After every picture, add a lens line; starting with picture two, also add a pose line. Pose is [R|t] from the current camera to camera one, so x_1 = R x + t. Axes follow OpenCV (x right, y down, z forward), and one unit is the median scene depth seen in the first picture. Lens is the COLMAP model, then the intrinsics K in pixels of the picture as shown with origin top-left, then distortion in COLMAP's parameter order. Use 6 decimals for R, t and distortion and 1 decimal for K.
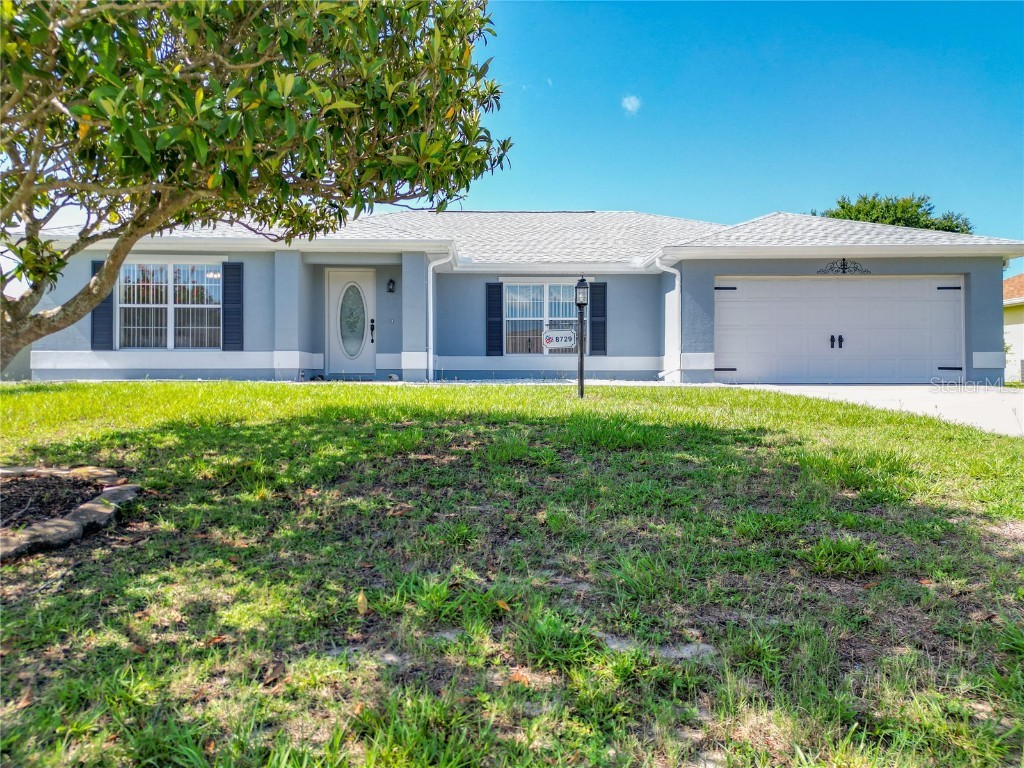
lens RADIAL K [[712.4, 0, 510.1], [0, 712.4, 388.7], [0, 0, 1]] dist [0.064473, 0.000088]
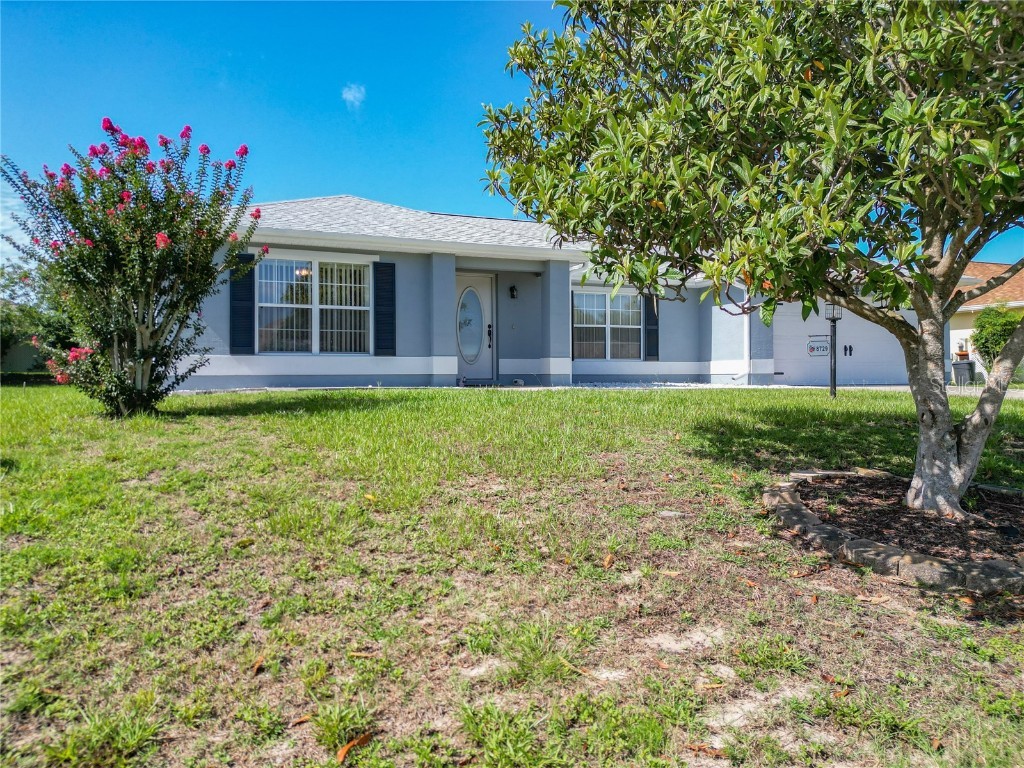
lens RADIAL K [[728.6, 0, 512.0], [0, 728.6, 384.0], [0, 0, 1]] dist [0.067788, -0.048460]
pose [[0.933629, -0.008164, 0.358149, -0.537722], [0.011563, 0.999906, -0.007350, -0.005900], [-0.358056, 0.011004, 0.933635, 0.037935]]
